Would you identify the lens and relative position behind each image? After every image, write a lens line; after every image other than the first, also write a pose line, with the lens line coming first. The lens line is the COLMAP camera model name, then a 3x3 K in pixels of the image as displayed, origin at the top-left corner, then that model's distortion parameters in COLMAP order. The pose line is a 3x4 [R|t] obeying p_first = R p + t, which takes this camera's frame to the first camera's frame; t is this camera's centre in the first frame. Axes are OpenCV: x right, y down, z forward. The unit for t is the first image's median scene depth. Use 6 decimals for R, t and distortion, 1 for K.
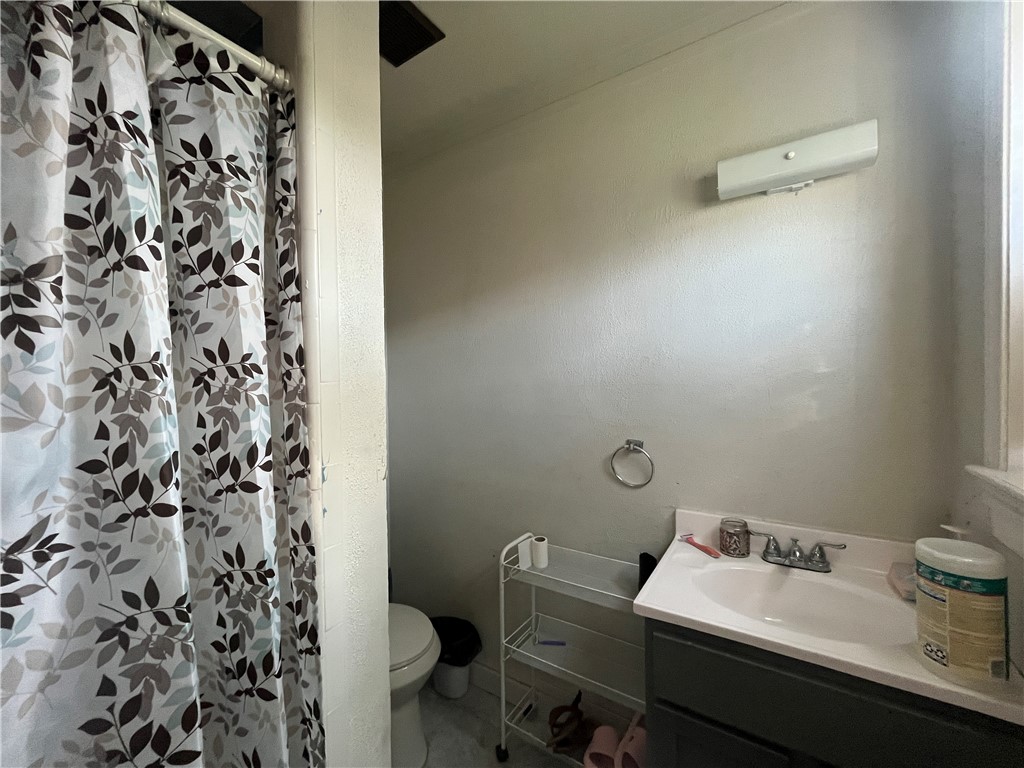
lens RADIAL K [[416.9, 0, 512.0], [0, 416.9, 384.0], [0, 0, 1]] dist [-0.000167, -0.000314]
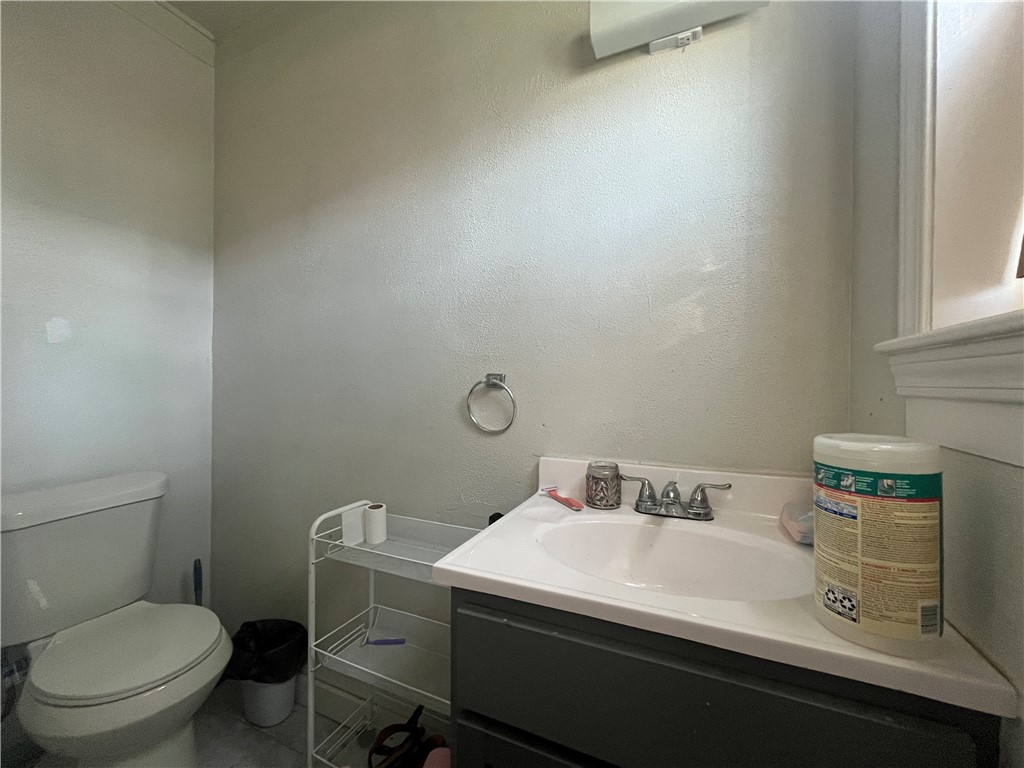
lens RADIAL K [[416.9, 0, 512.0], [0, 416.9, 384.0], [0, 0, 1]] dist [-0.000167, -0.000314]
pose [[0.987804, 0.021243, 0.154249, 0.250283], [-0.019913, 0.999750, -0.010162, 0.197319], [-0.154426, 0.006966, 0.987980, 0.268576]]
